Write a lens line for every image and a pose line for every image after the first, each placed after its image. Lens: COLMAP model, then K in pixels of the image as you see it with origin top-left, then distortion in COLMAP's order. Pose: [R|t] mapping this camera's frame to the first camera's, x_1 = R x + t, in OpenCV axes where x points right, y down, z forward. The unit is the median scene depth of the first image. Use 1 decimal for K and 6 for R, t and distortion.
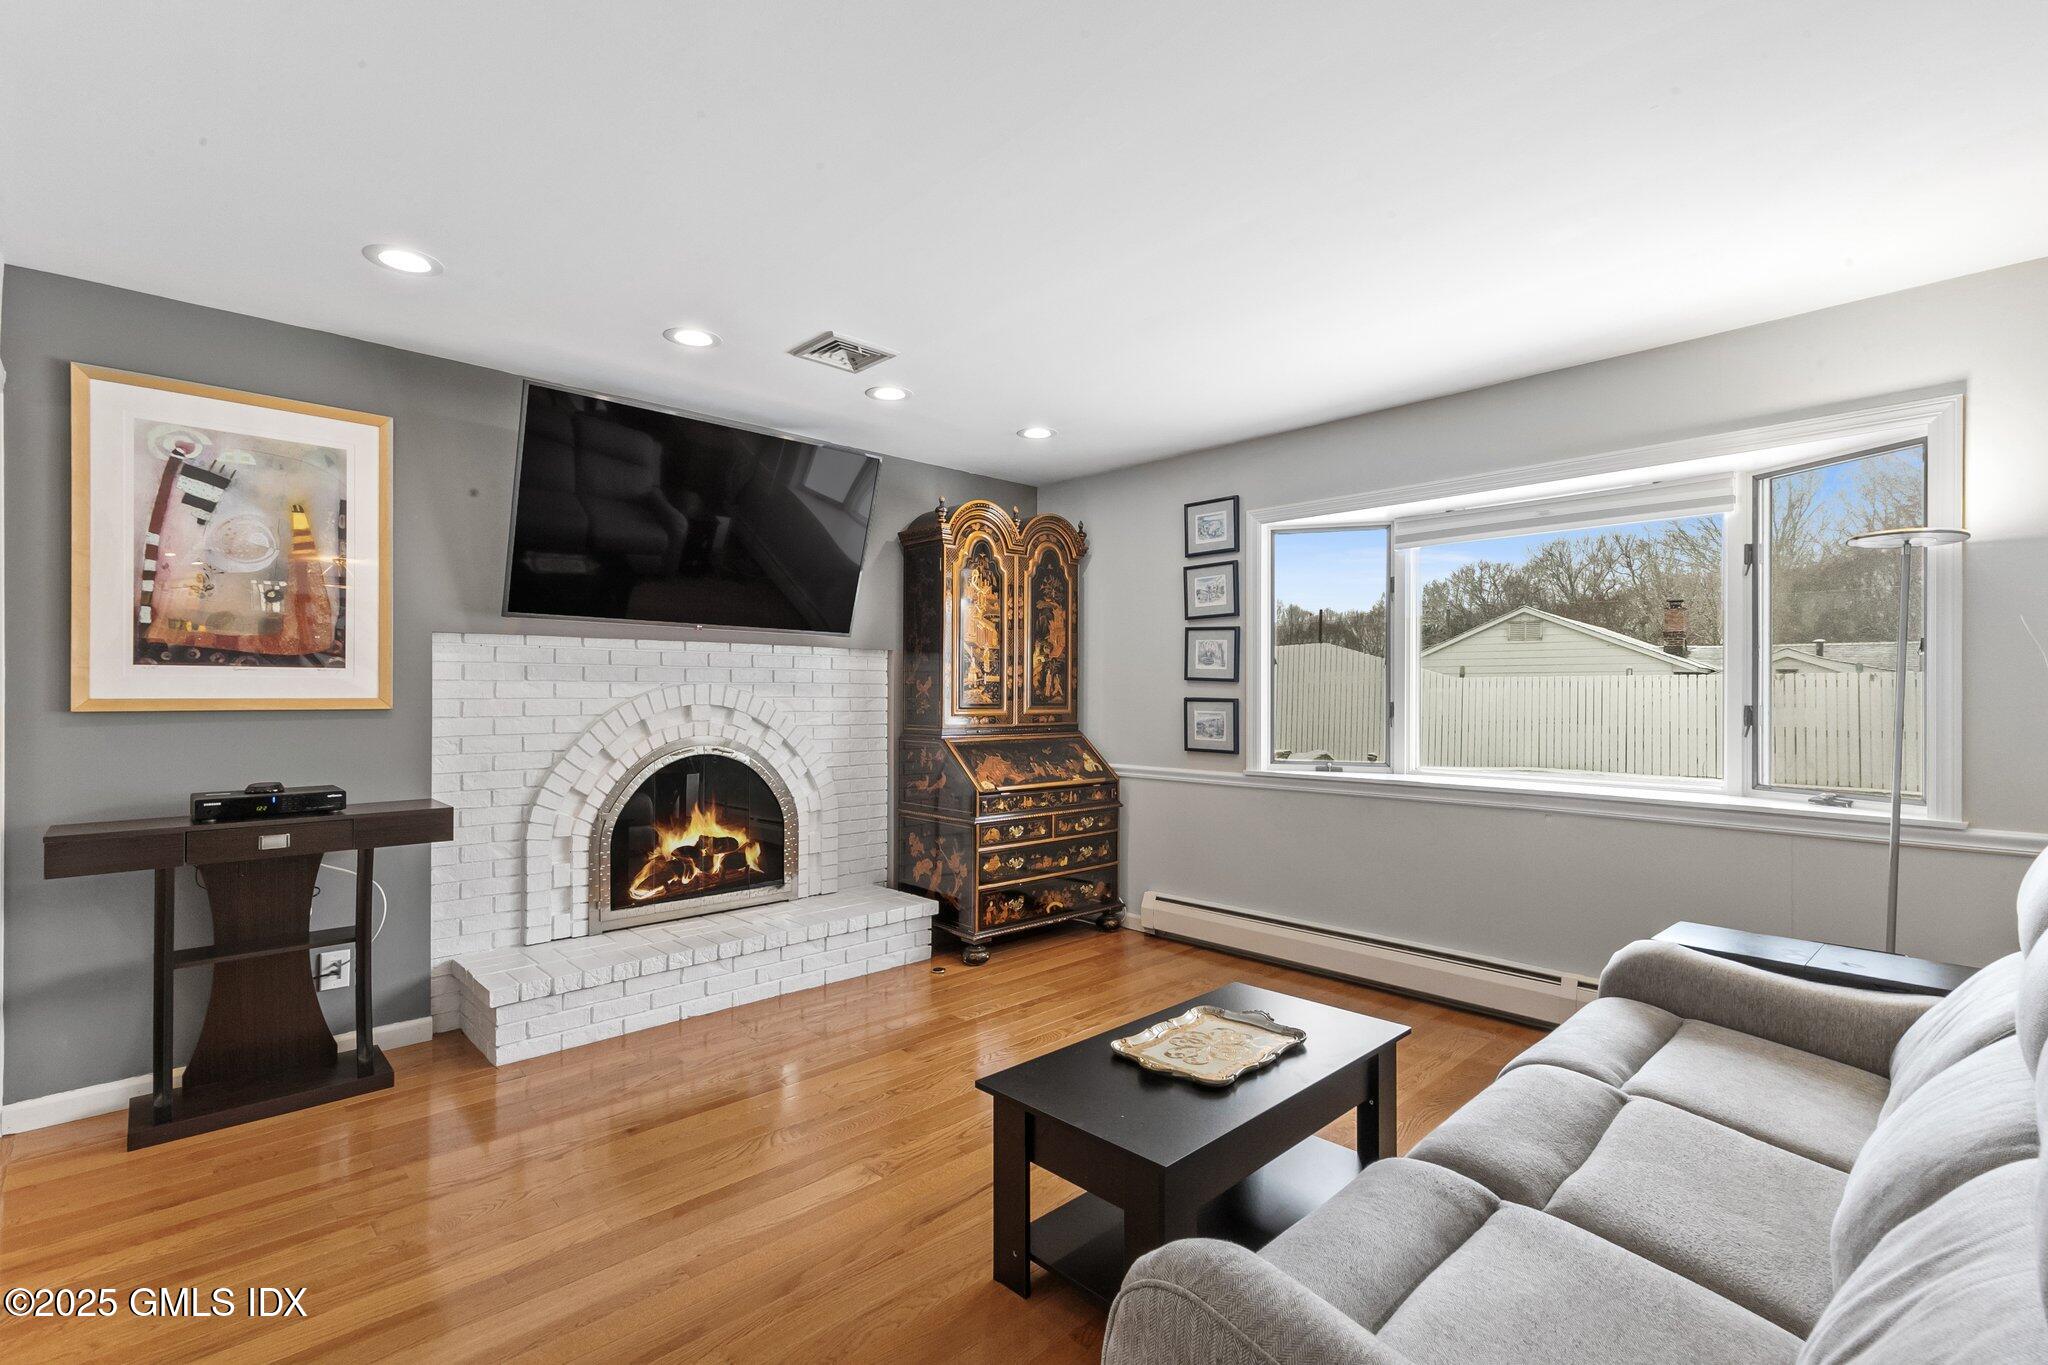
lens RADIAL K [[955.2, 0, 1024.0], [0, 955.2, 682.5], [0, 0, 1]] dist [-0.017620, 0.010900]
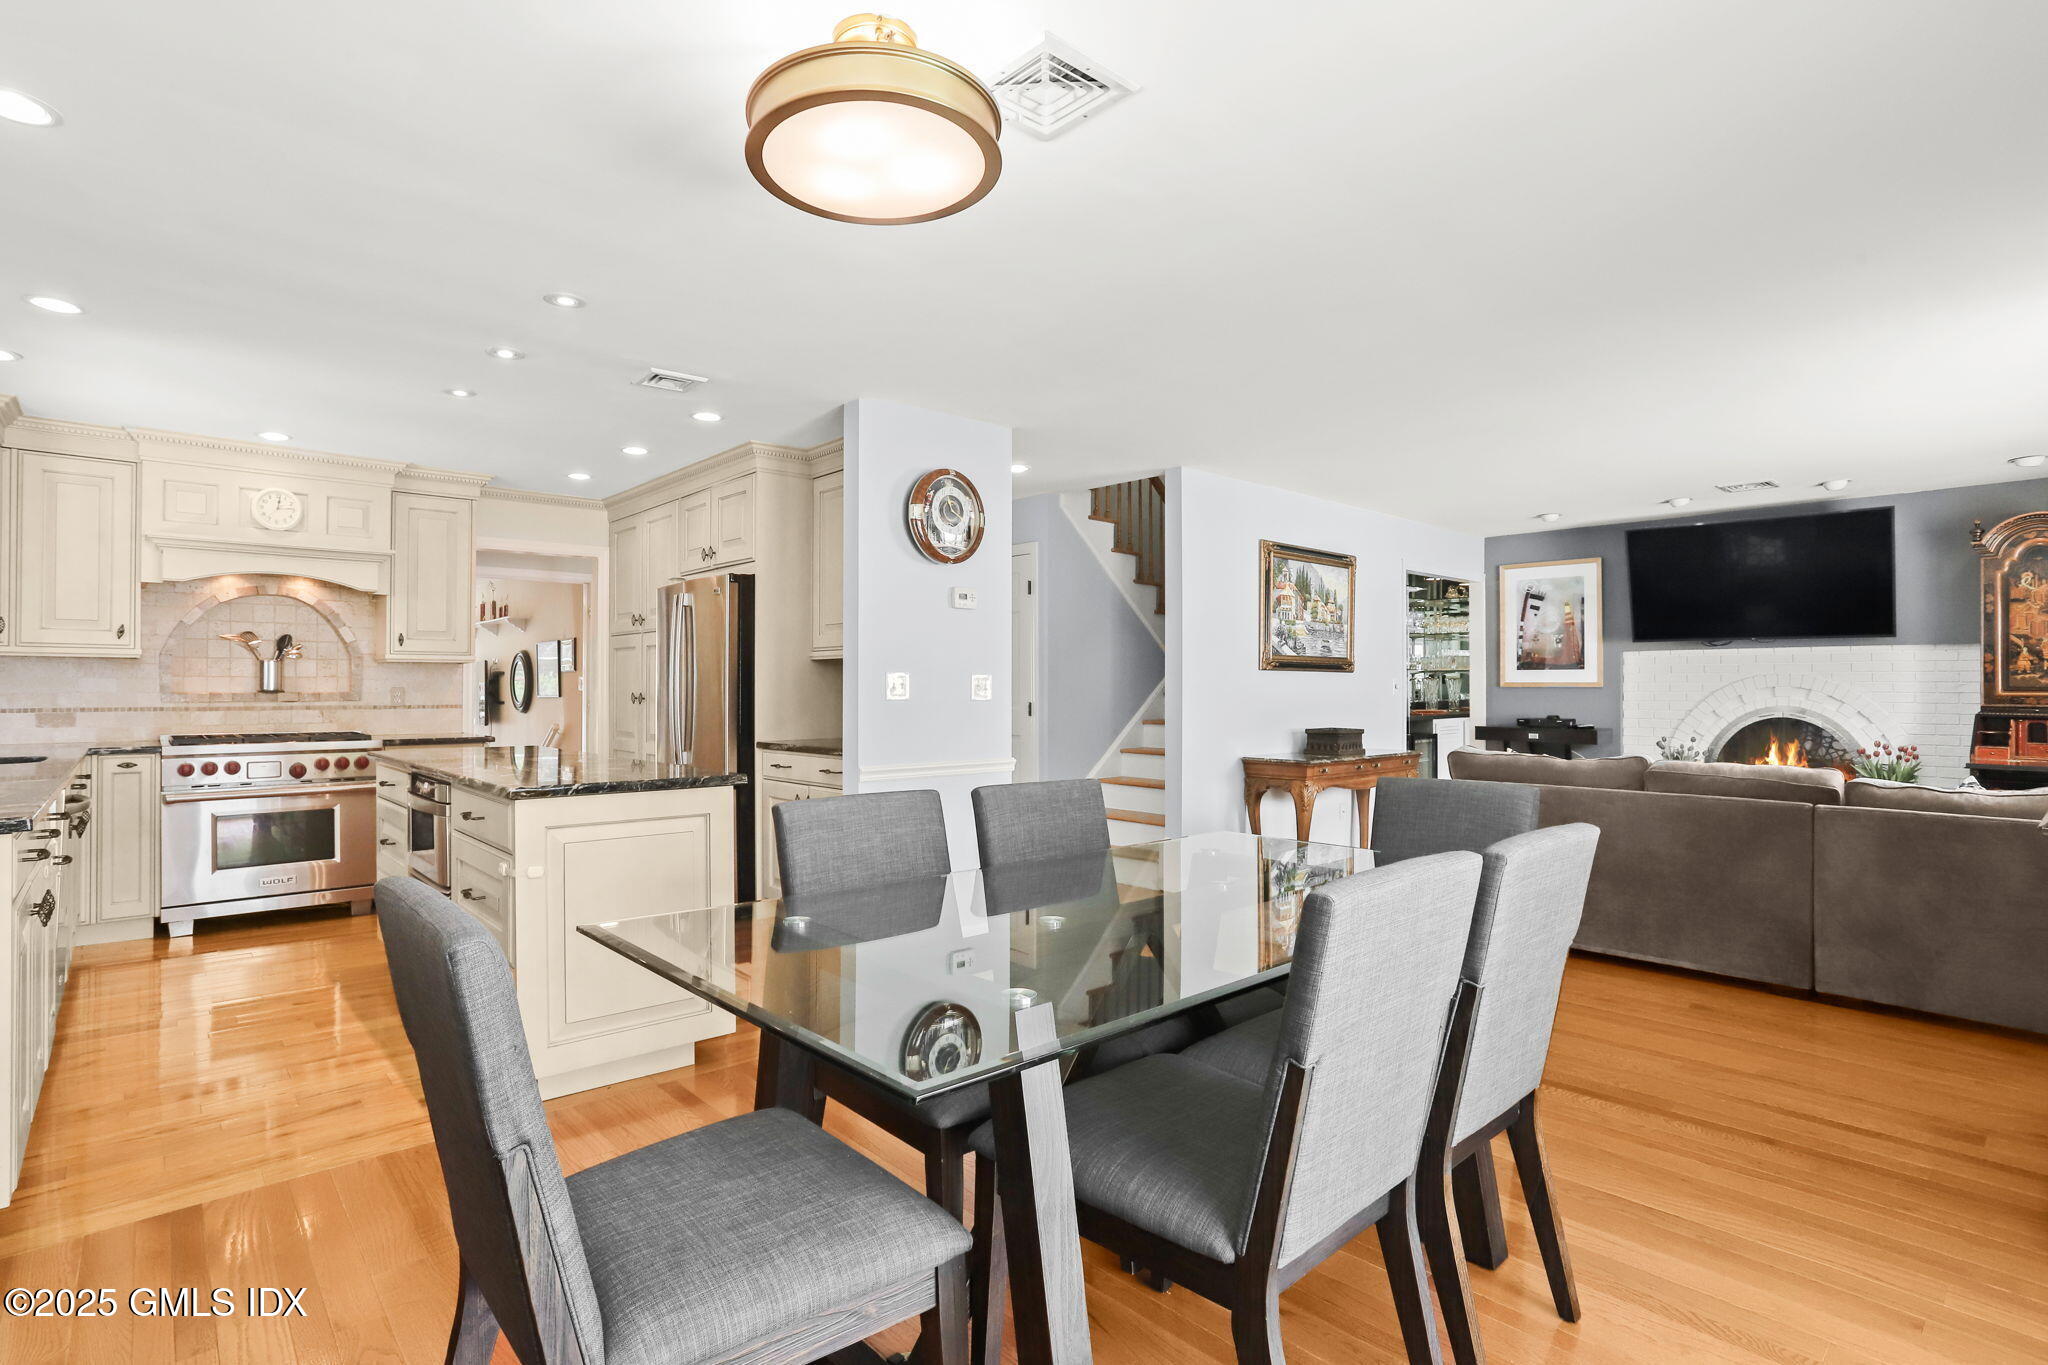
lens RADIAL K [[955.2, 0, 1024.0], [0, 955.2, 682.5], [0, 0, 1]] dist [-0.017620, 0.010900]
pose [[-0.065633, -0.006250, -0.997824, 1.257973], [0.008309, 0.999942, -0.006810, 0.015729], [0.997809, -0.008738, -0.065578, -0.162655]]
